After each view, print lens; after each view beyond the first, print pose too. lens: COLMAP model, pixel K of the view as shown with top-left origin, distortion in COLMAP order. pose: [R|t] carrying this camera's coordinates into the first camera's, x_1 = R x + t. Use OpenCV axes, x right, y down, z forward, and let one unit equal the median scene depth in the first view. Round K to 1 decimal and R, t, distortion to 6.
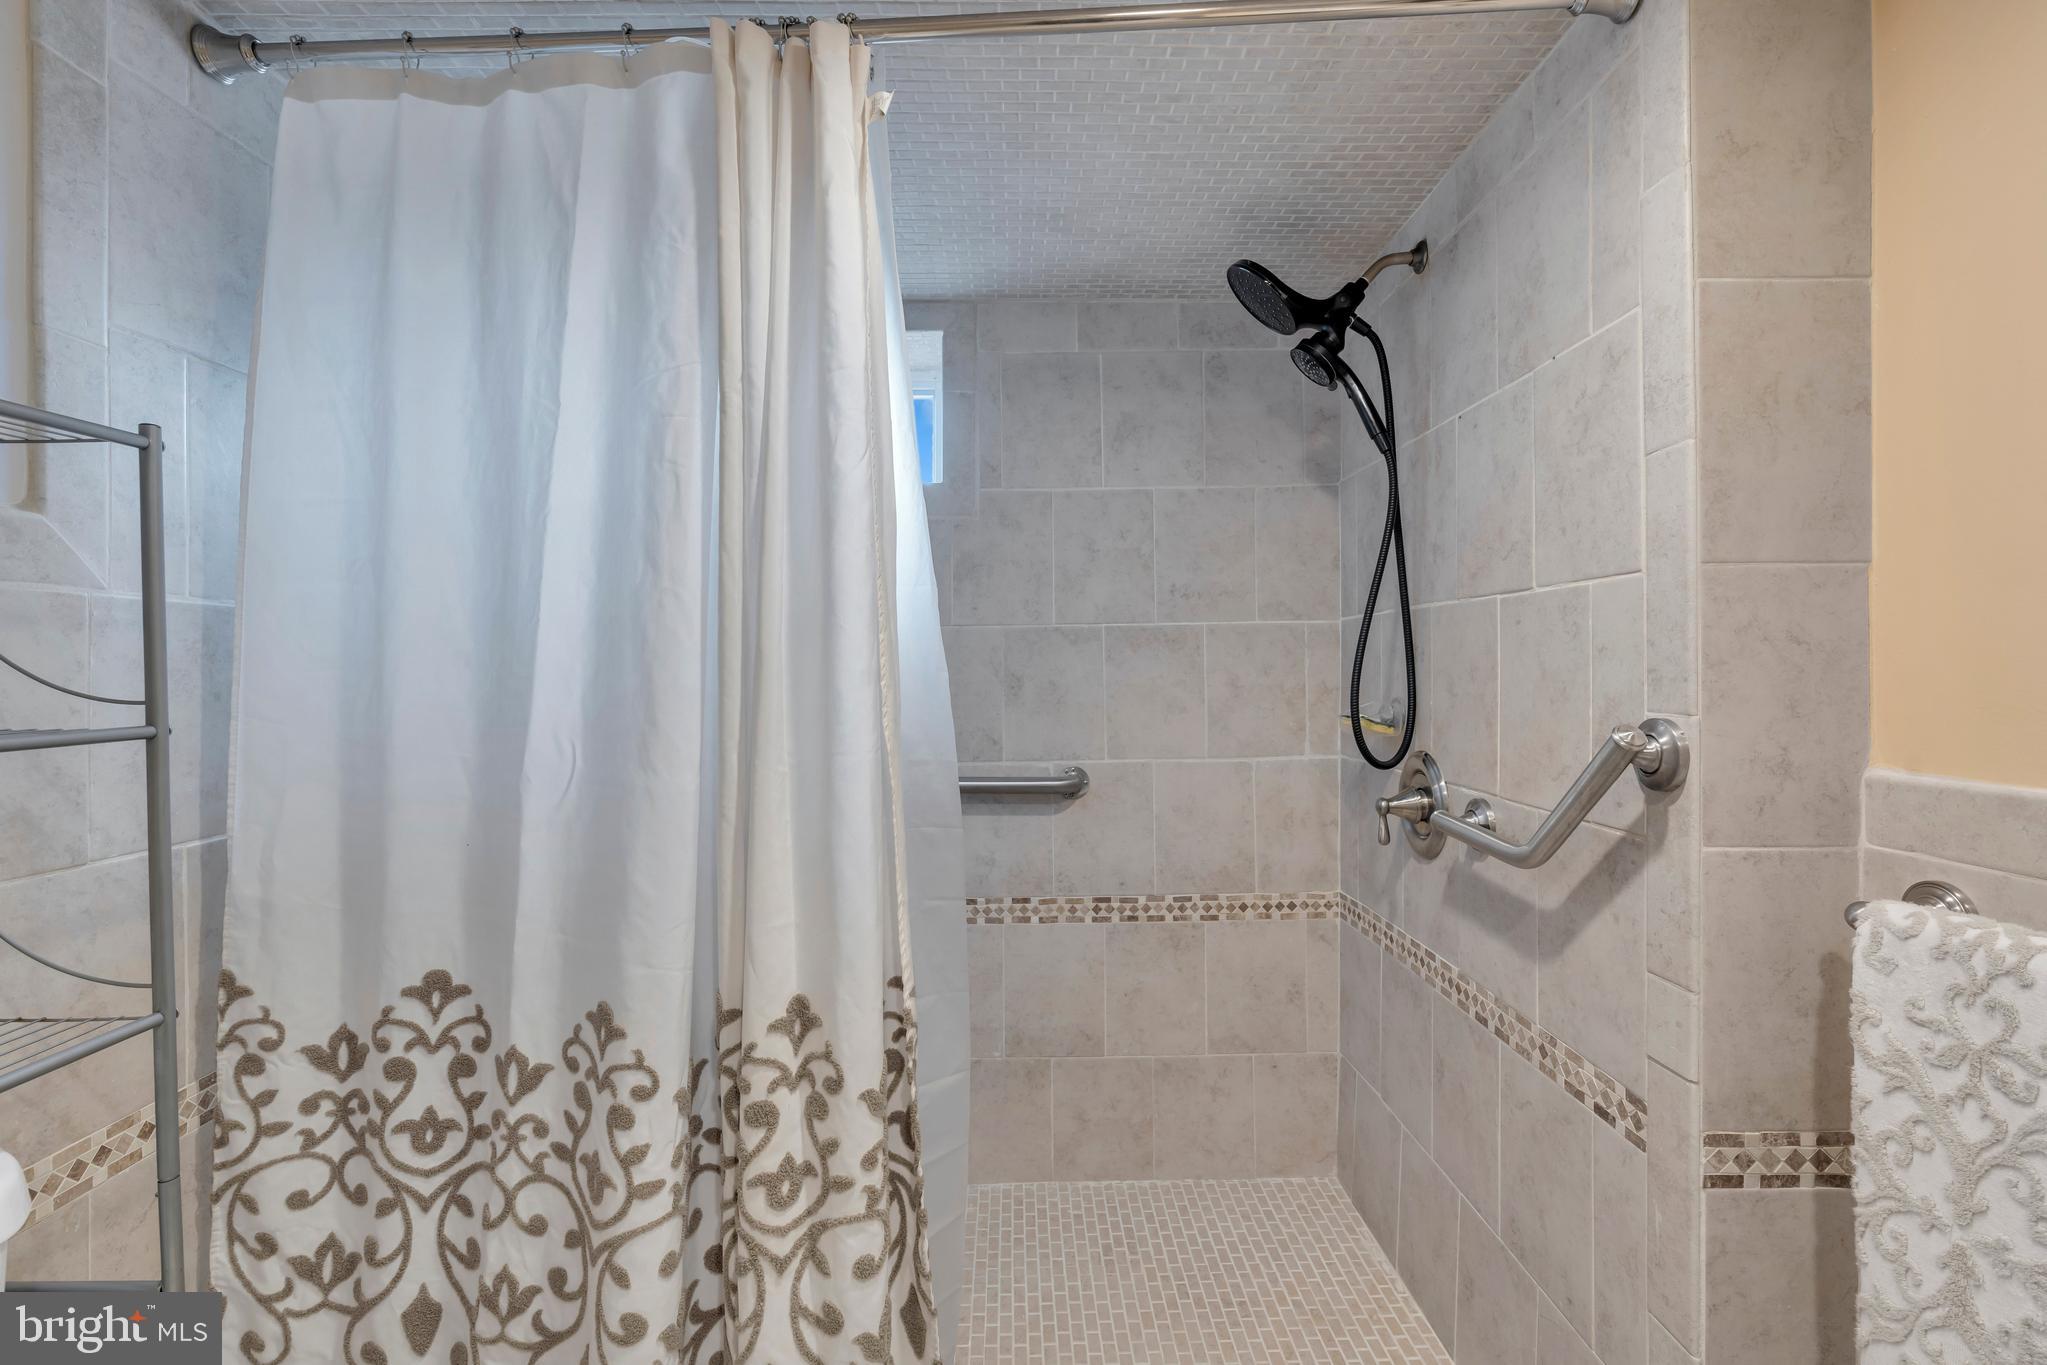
lens RADIAL K [[916.9, 0, 1018.1], [0, 916.9, 669.6], [0, 0, 1]] dist [-0.001745, 0.000879]
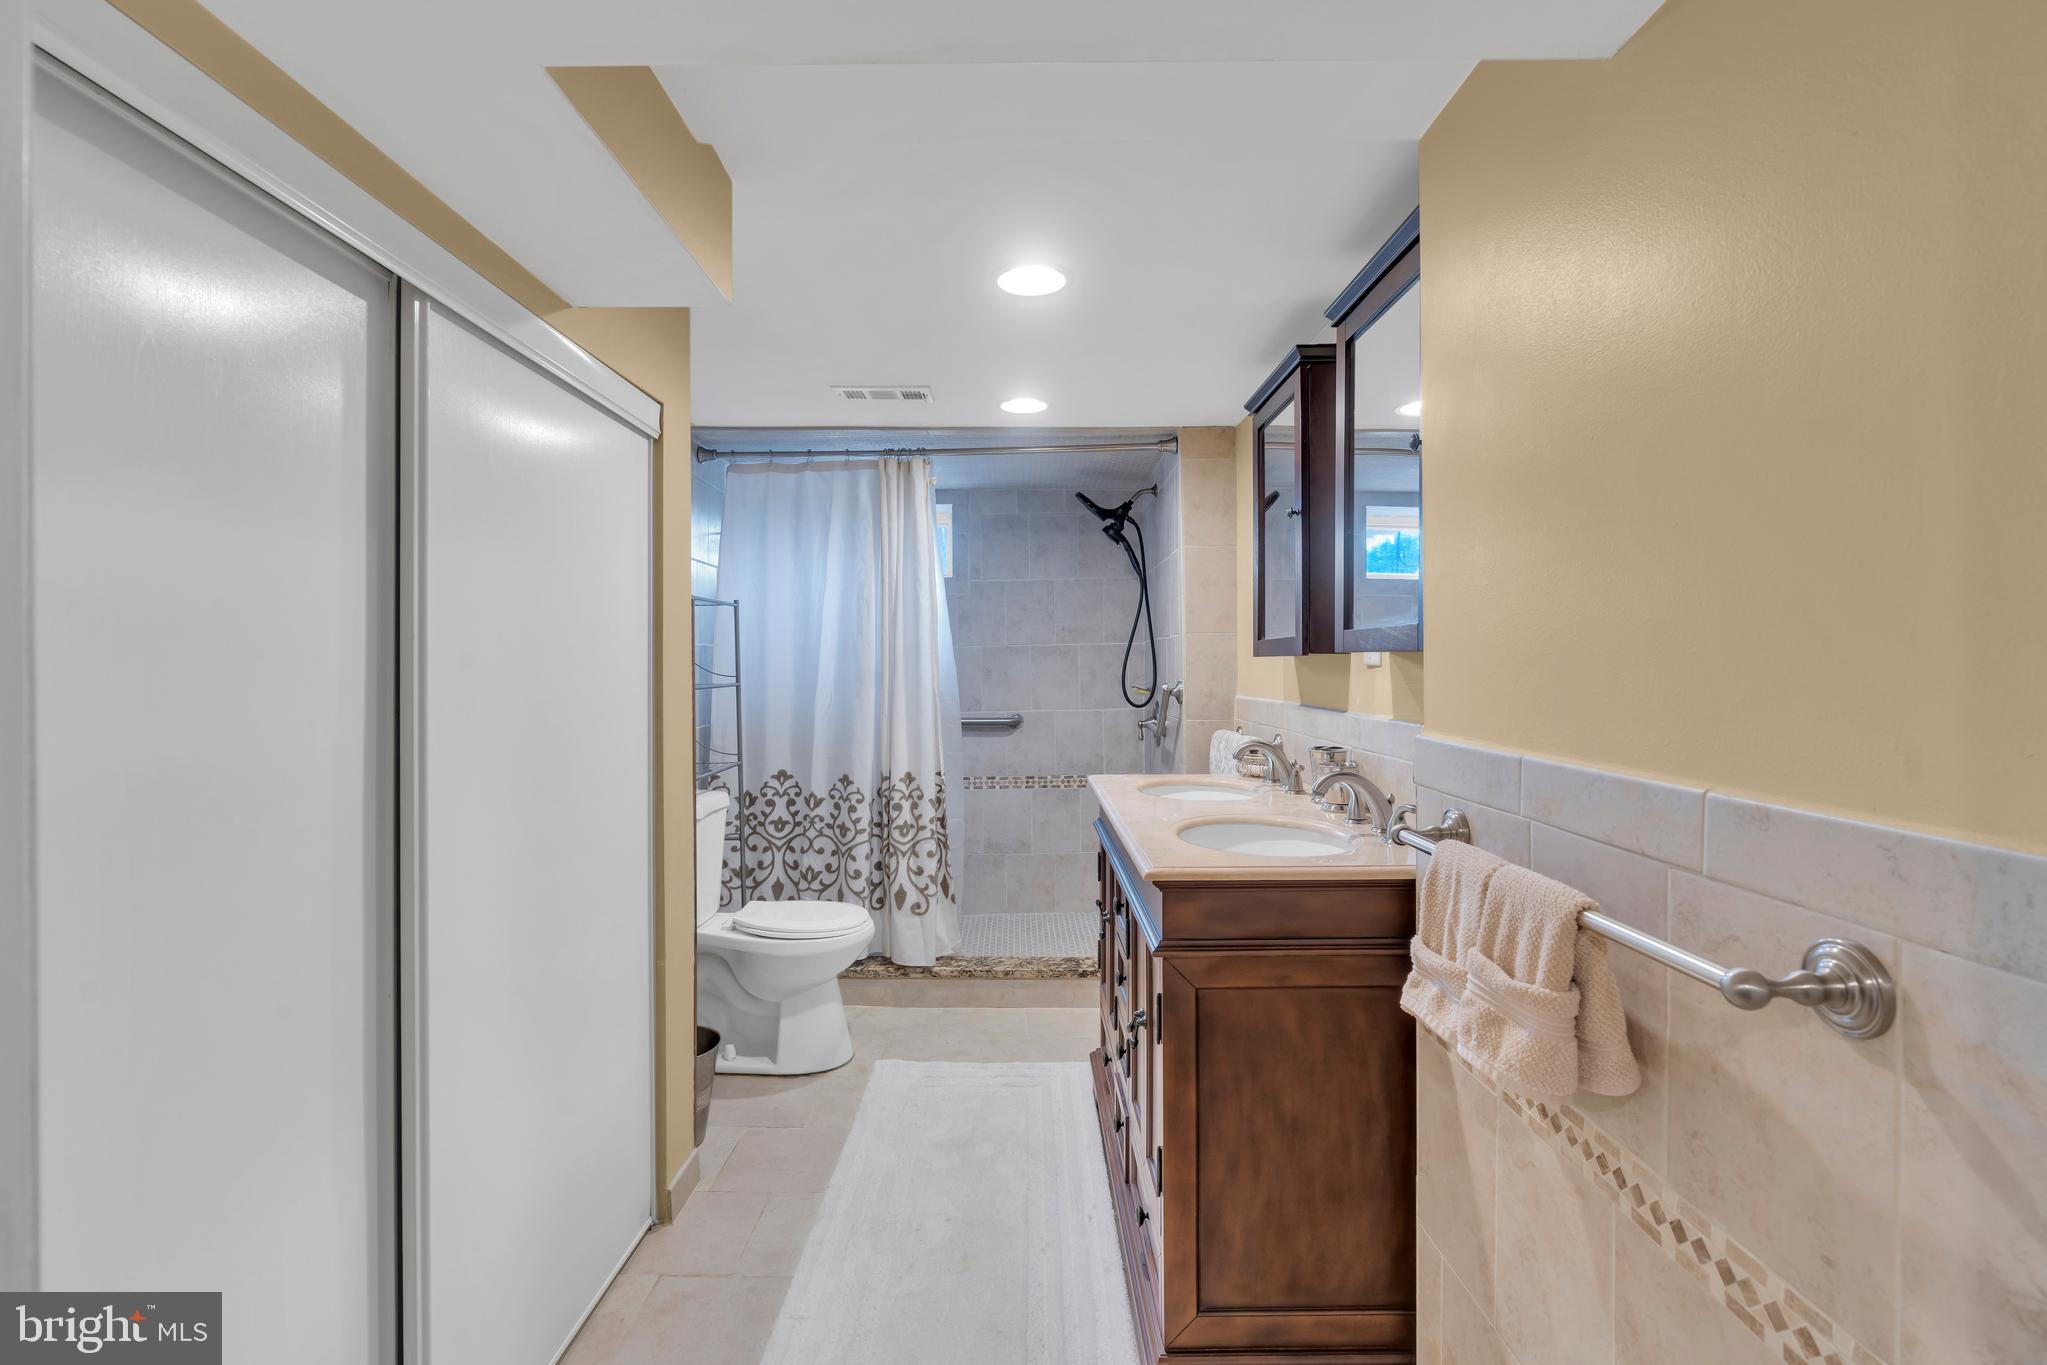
lens RADIAL K [[916.9, 0, 1018.1], [0, 916.9, 669.6], [0, 0, 1]] dist [-0.001745, 0.000879]
pose [[0.999968, -0.003977, -0.006976, 0.149479], [0.003994, 0.999989, 0.002405, 0.003359], [0.006967, -0.002432, 0.999973, -2.005350]]
